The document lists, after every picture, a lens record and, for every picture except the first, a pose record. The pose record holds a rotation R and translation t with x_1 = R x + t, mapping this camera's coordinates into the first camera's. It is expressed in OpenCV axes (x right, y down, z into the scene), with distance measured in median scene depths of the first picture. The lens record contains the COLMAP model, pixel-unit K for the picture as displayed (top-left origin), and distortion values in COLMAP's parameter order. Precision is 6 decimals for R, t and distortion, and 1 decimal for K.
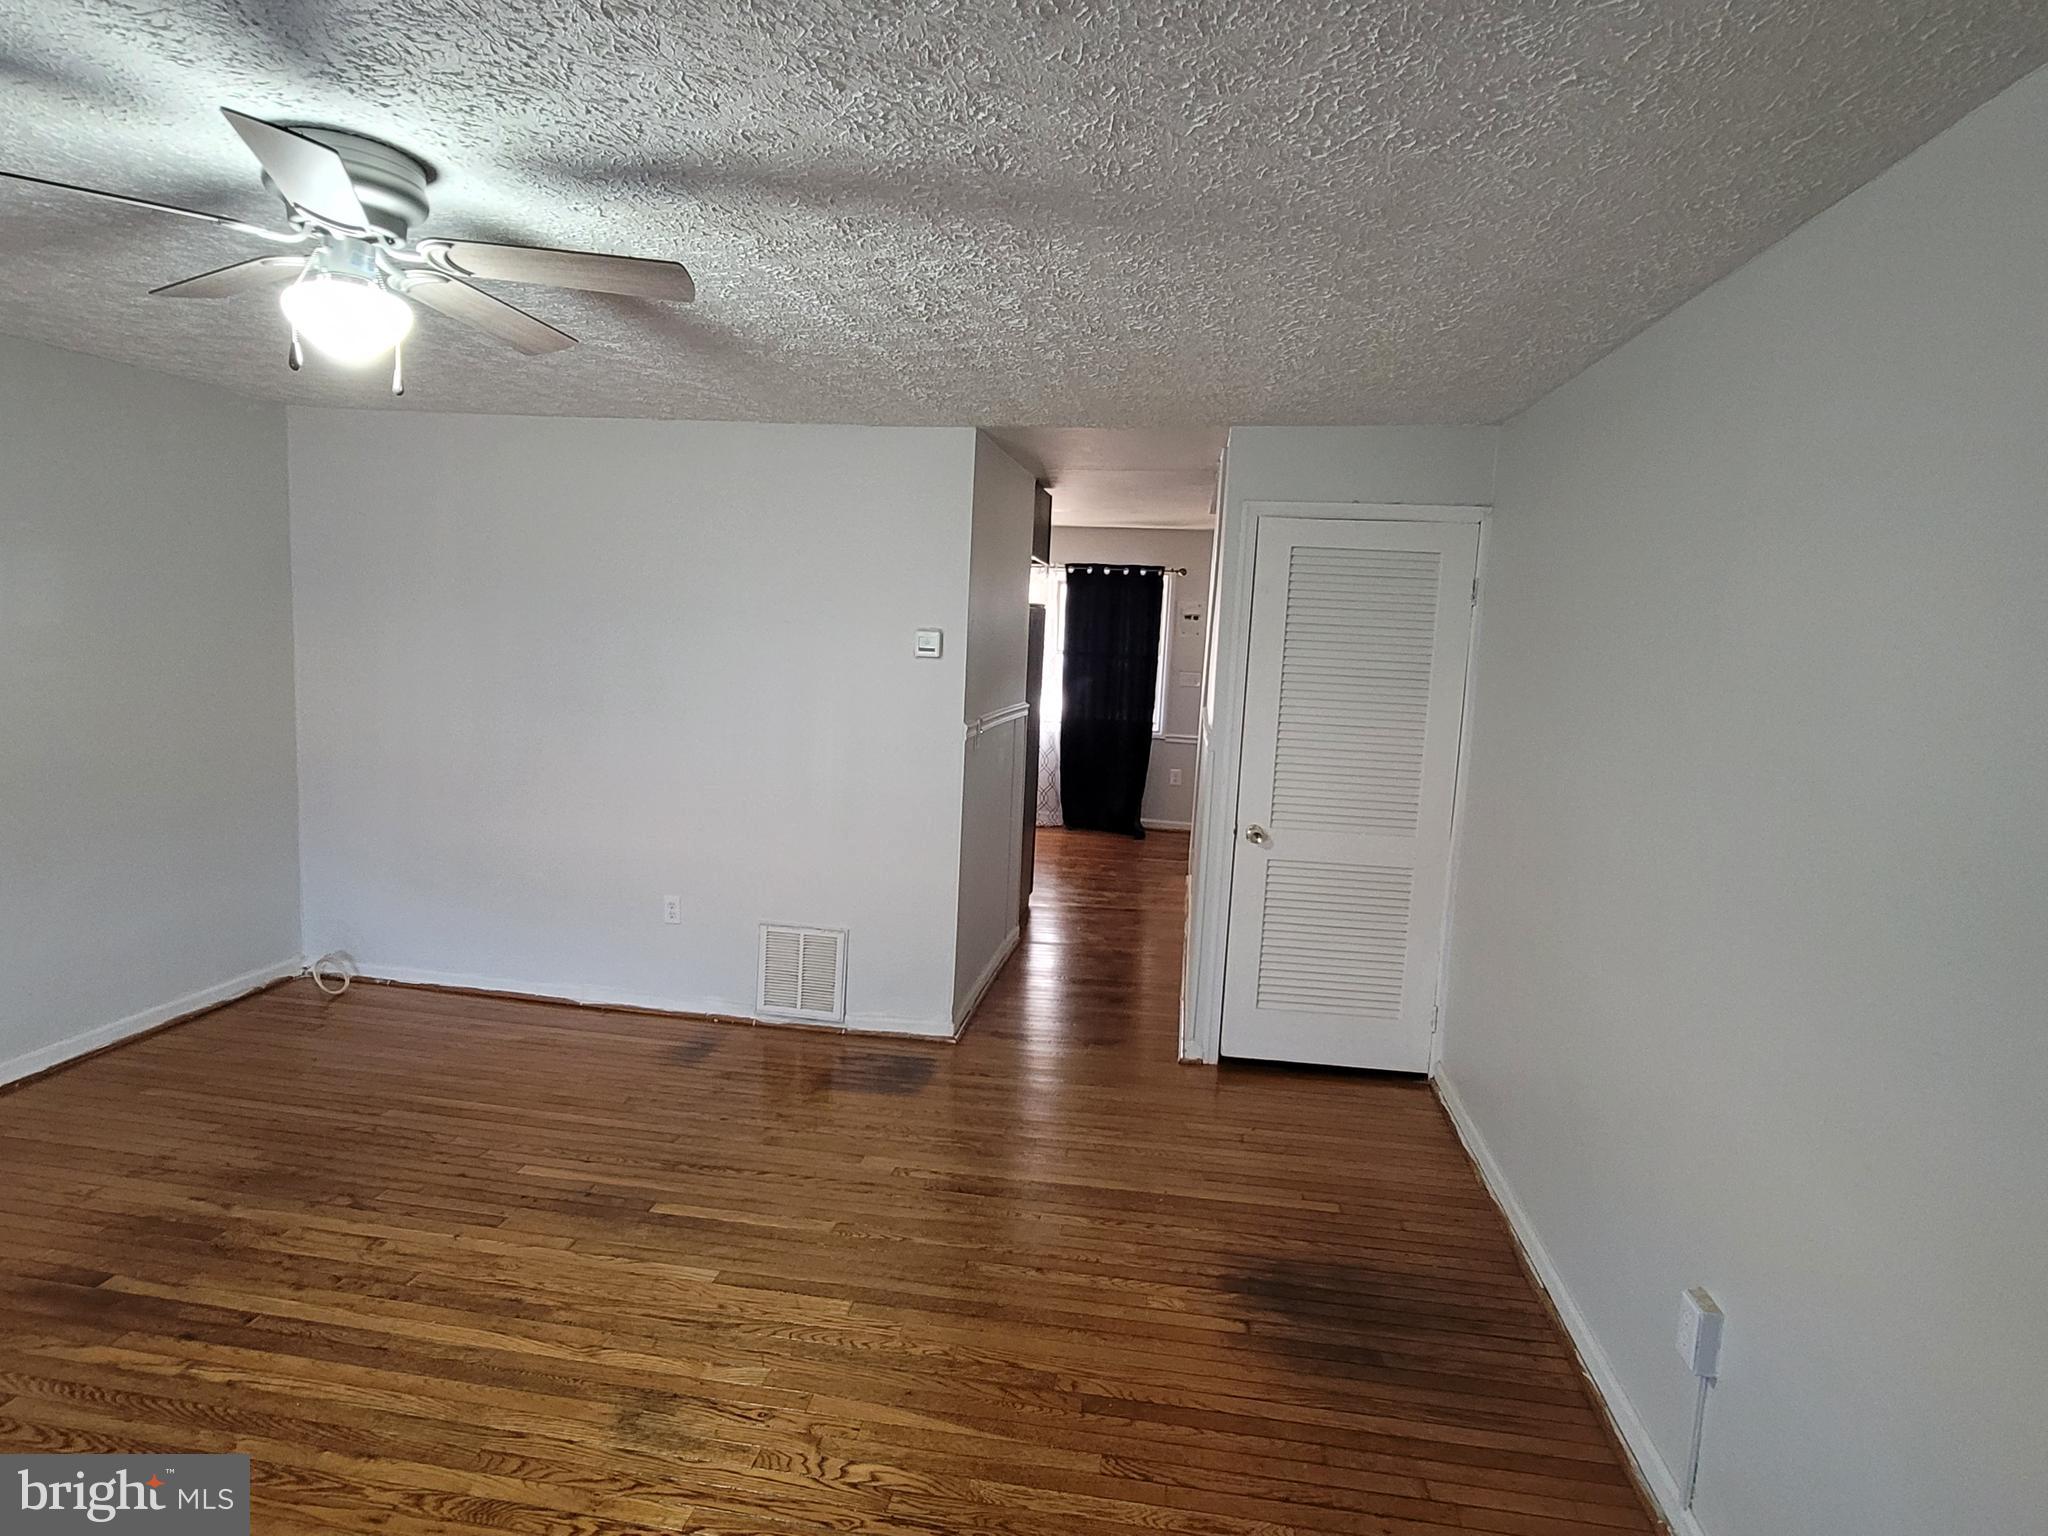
lens RADIAL K [[1146.7, 0, 1027.4], [0, 1146.7, 753.5], [0, 0, 1]] dist [-0.003316, -0.000693]
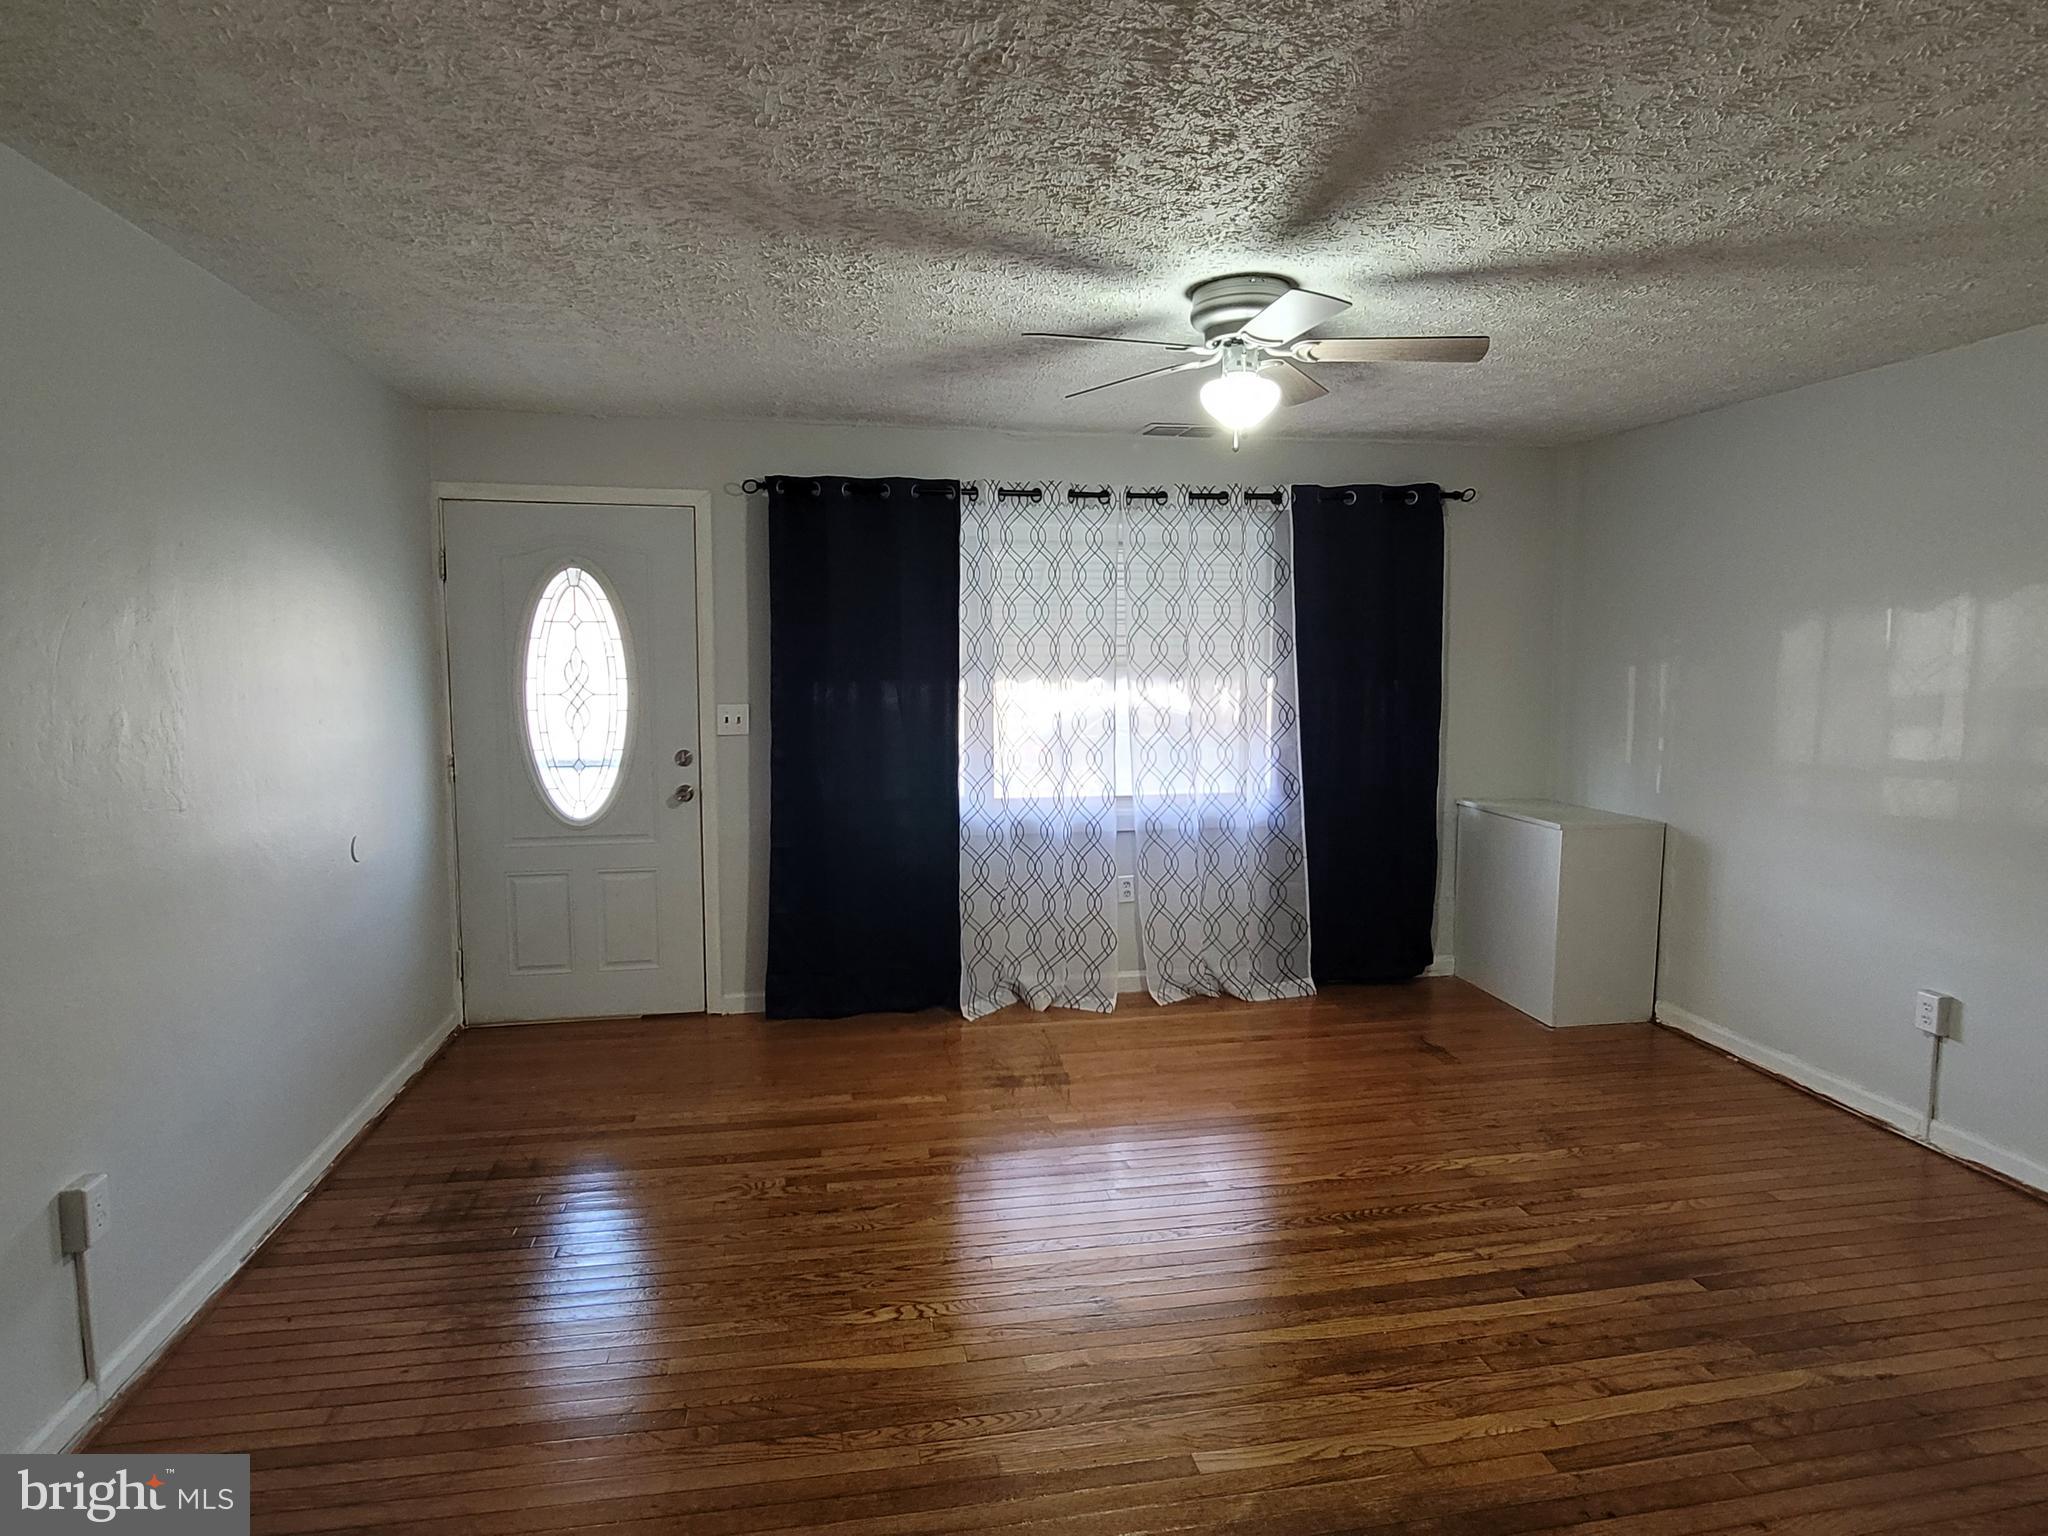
lens RADIAL K [[1146.7, 0, 1027.4], [0, 1146.7, 753.5], [0, 0, 1]] dist [-0.003316, -0.000693]
pose [[-0.945931, -0.018120, -0.323861, 0.080636], [-0.080220, 0.980491, 0.179448, -0.119886], [0.314291, 0.195725, -0.928931, 1.537792]]
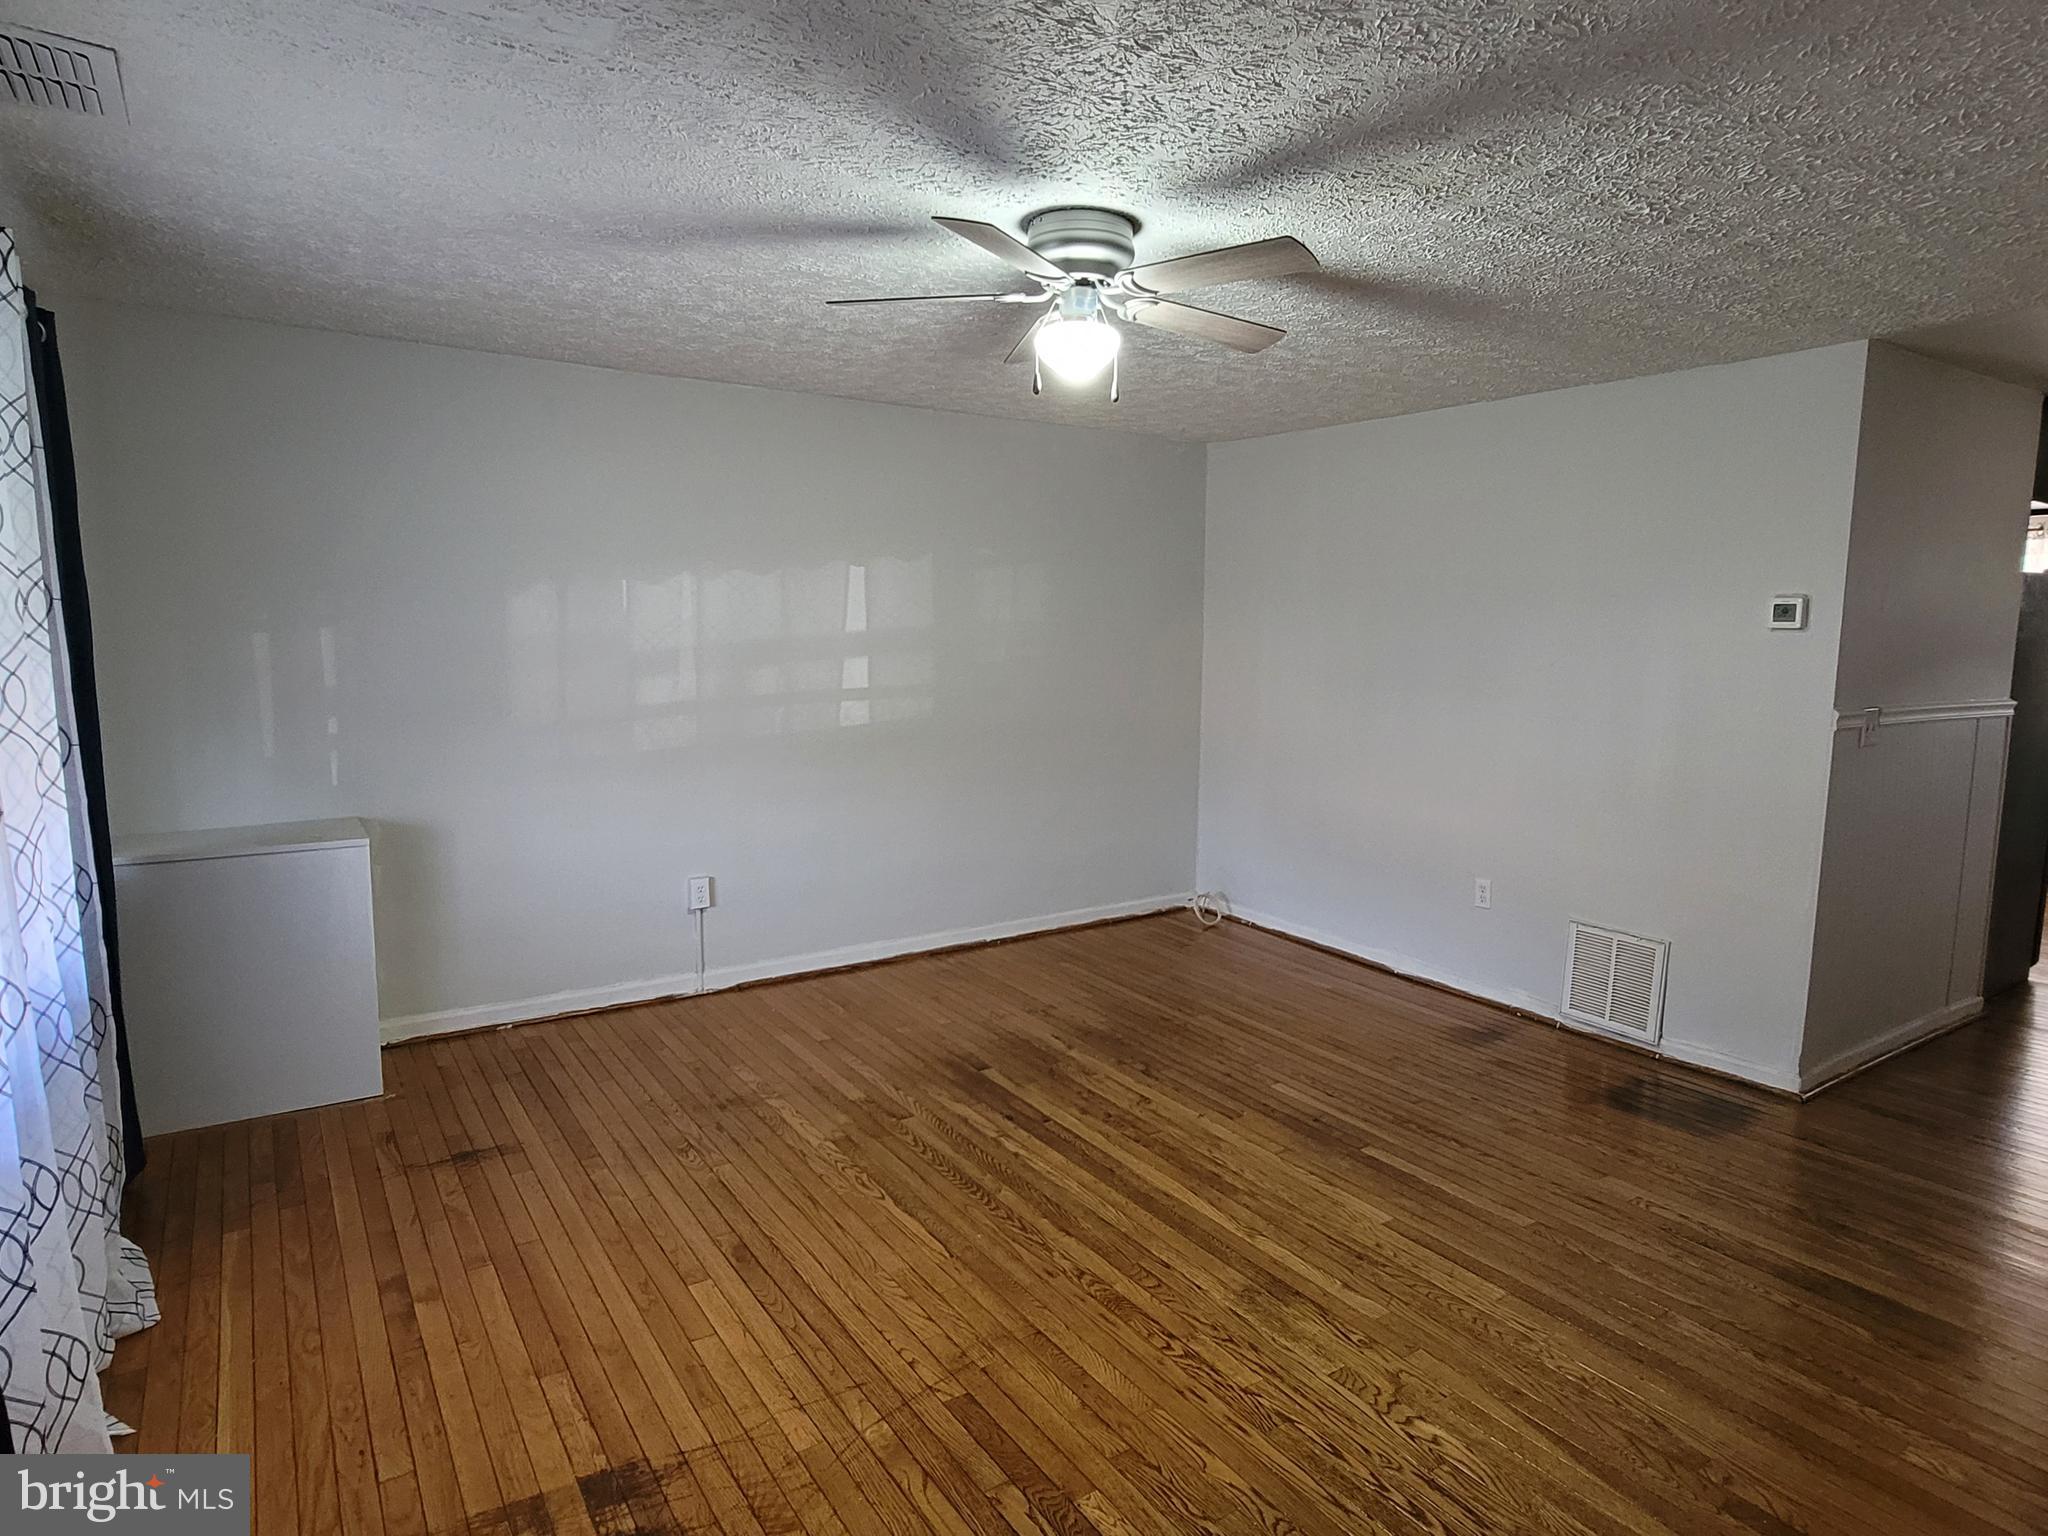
lens RADIAL K [[1146.7, 0, 1027.4], [0, 1146.7, 753.5], [0, 0, 1]] dist [-0.003316, -0.000693]
pose [[0.676252, 0.047958, -0.735107, 0.237529], [-0.061901, 0.998049, 0.008167, 0.051215], [0.734065, 0.039981, 0.677902, 0.053453]]
